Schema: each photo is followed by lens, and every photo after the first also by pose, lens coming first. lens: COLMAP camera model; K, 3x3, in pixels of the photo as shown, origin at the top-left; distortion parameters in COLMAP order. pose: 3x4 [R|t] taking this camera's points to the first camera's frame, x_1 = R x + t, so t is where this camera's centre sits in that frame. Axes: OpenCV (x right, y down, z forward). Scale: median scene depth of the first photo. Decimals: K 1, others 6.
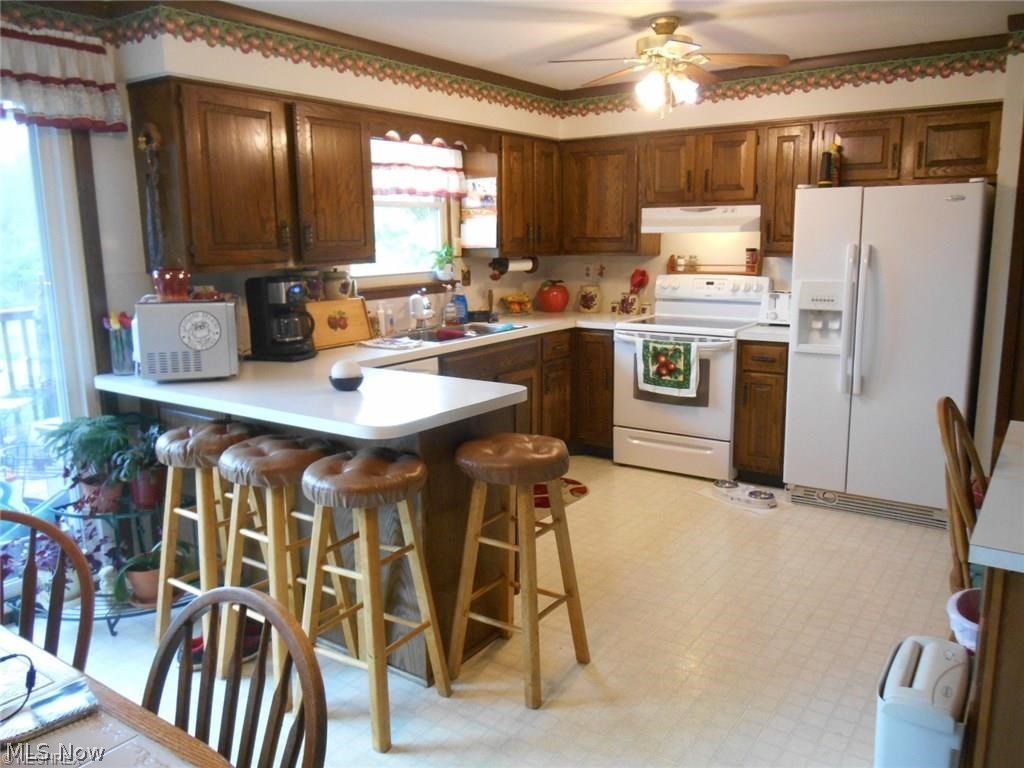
lens RADIAL K [[798.0, 0, 512.0], [0, 798.0, 384.0], [0, 0, 1]] dist [-0.006150, -0.001432]
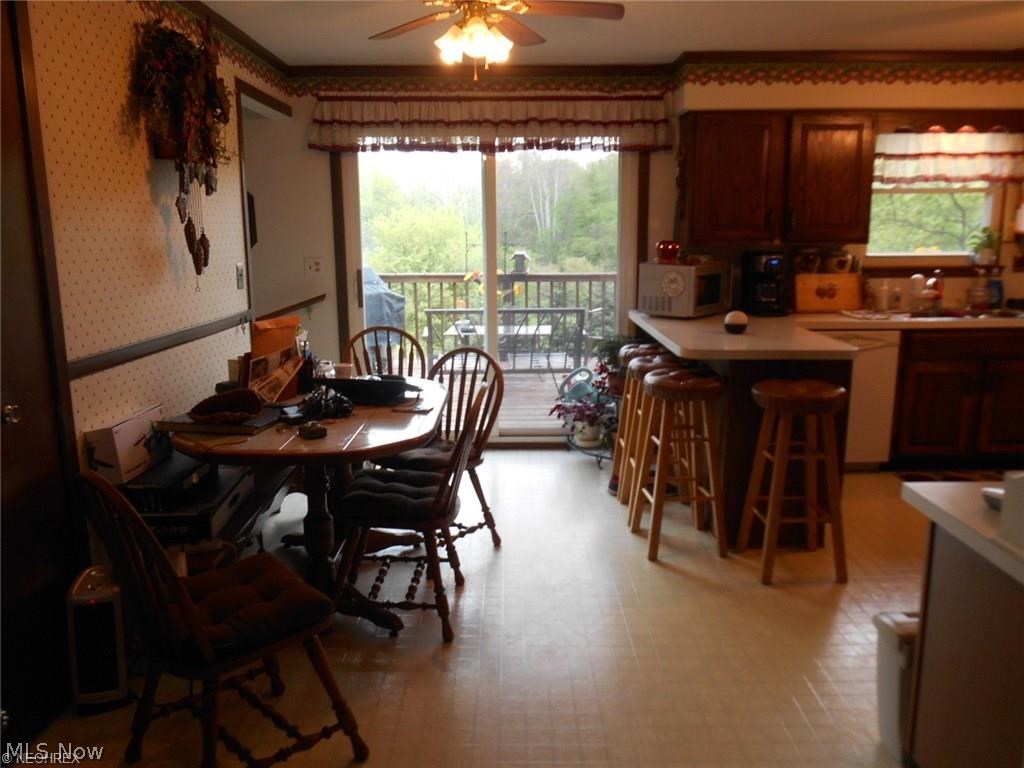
lens RADIAL K [[798.0, 0, 512.0], [0, 798.0, 384.0], [0, 0, 1]] dist [-0.006150, -0.001432]
pose [[0.577155, 0.170202, -0.798701, 0.539042], [-0.151044, 0.983413, 0.100417, 0.010038], [0.802544, 0.062683, 0.593290, -0.089957]]
